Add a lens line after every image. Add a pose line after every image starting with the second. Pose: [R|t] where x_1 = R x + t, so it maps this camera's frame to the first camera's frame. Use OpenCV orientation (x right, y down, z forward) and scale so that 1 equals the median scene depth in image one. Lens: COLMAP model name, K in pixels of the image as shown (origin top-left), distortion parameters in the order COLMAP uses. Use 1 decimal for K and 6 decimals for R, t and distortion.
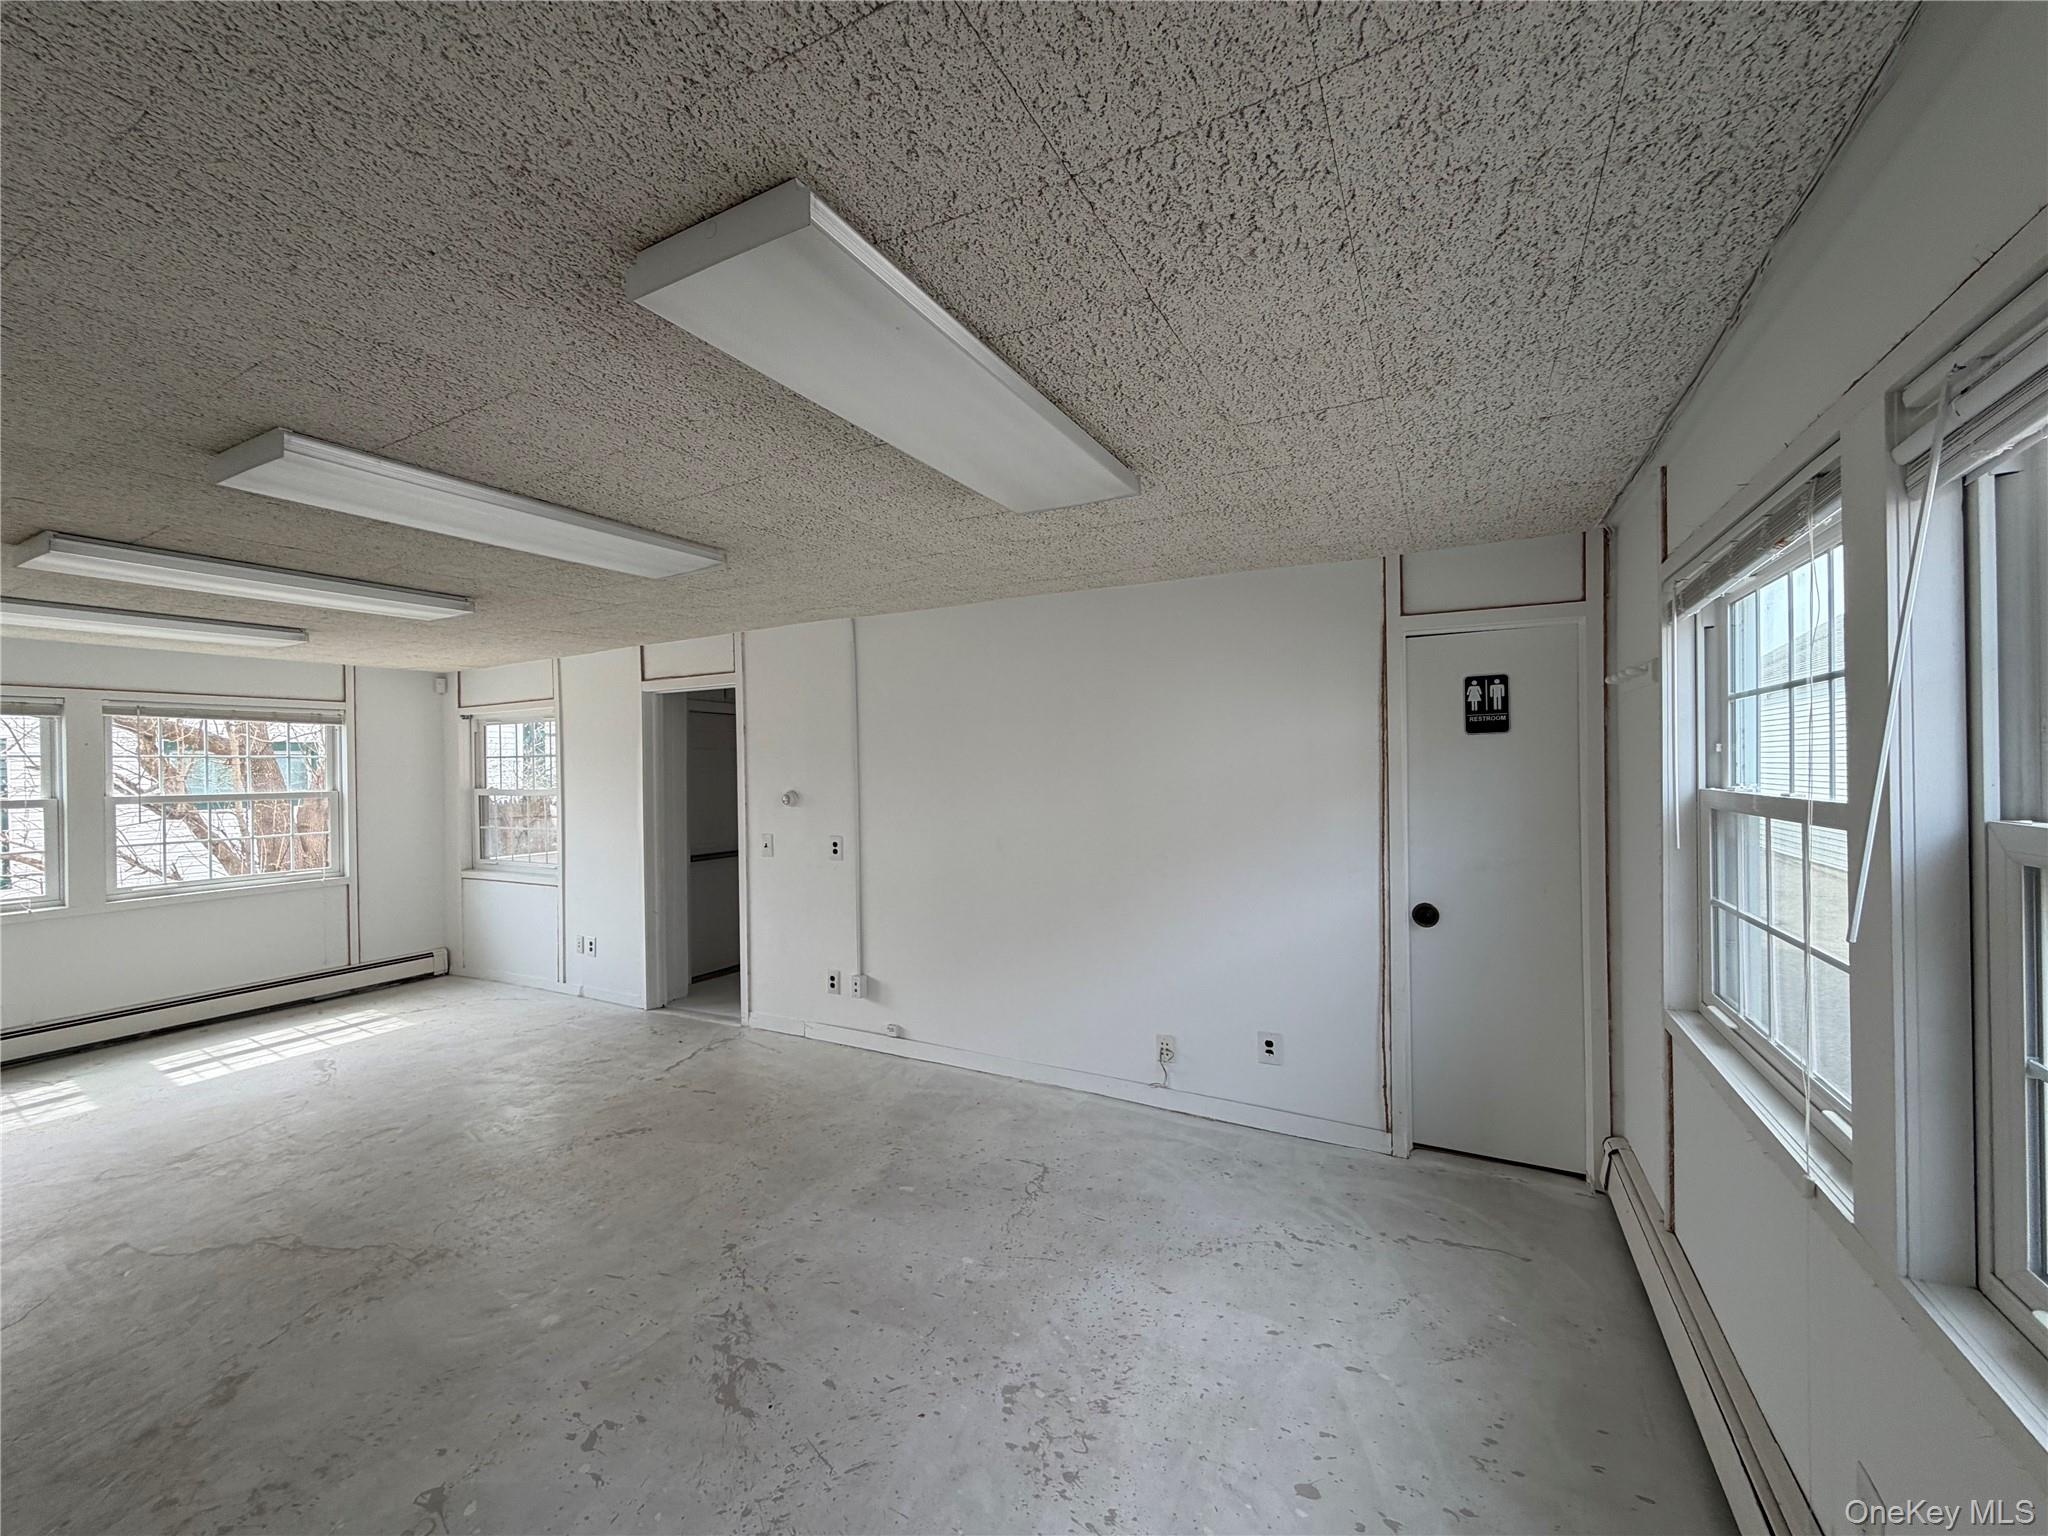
lens RADIAL K [[819.3, 0, 1022.0], [0, 819.3, 771.3], [0, 0, 1]] dist [0.002220, 0.000280]
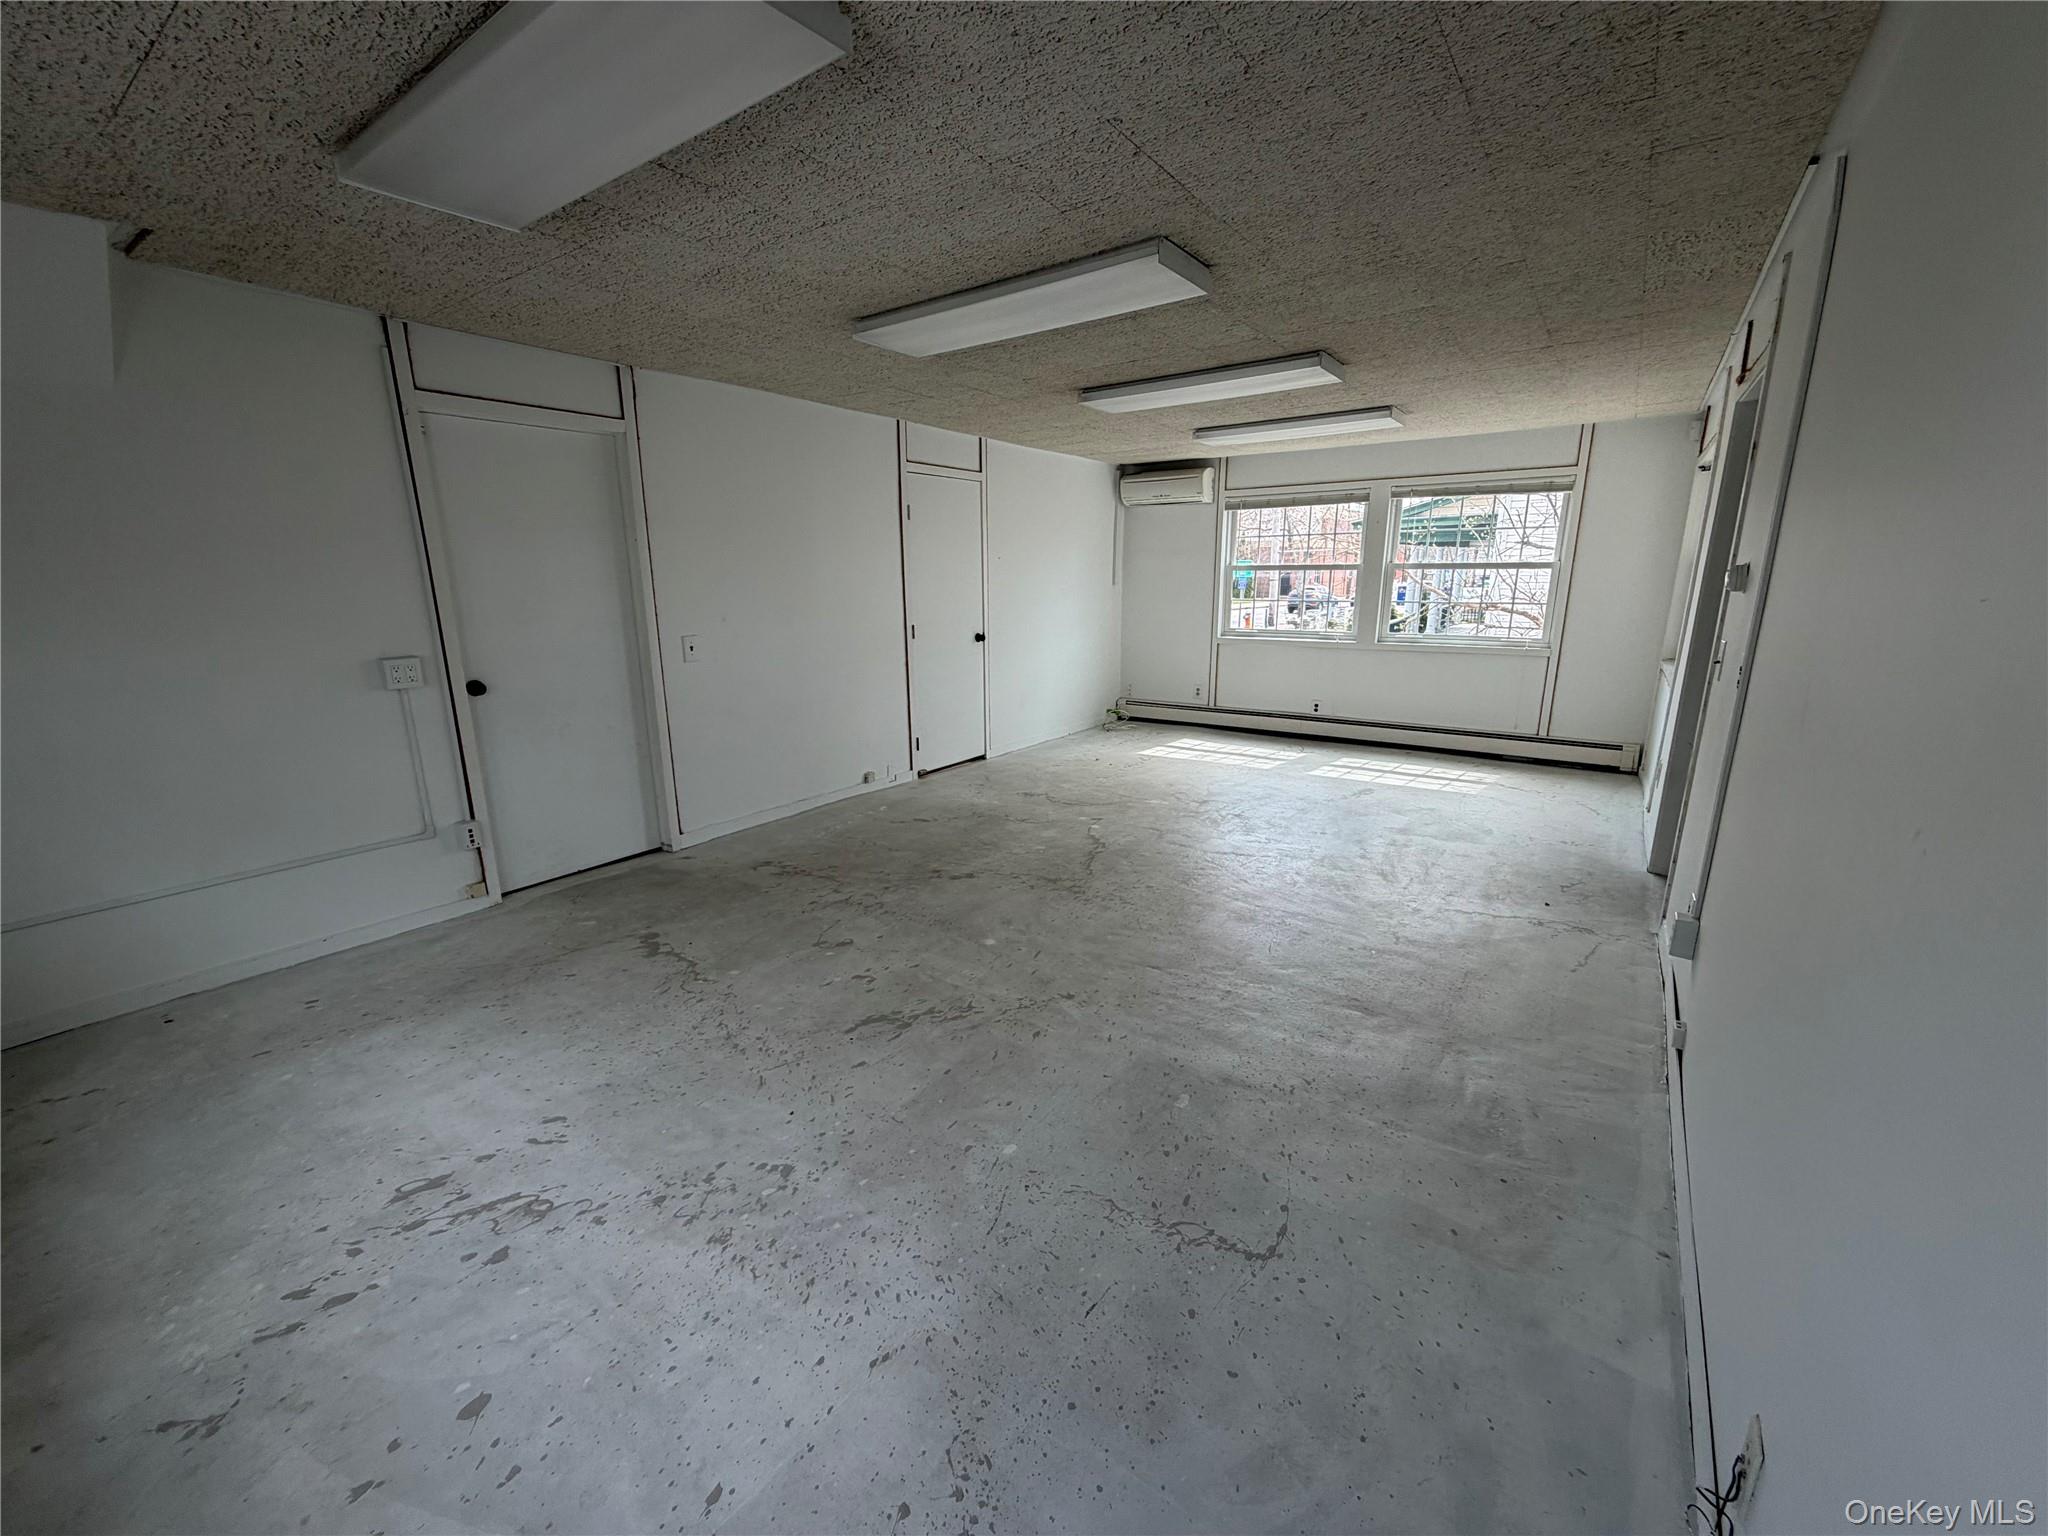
lens RADIAL K [[819.3, 0, 1026.0], [0, 819.3, 776.2], [0, 0, 1]] dist [0.002220, 0.000280]
pose [[-0.134033, 0.257923, -0.956823, 0.613018], [0.005517, 0.965715, 0.259547, 0.030837], [0.990962, 0.029509, -0.130860, 1.113626]]
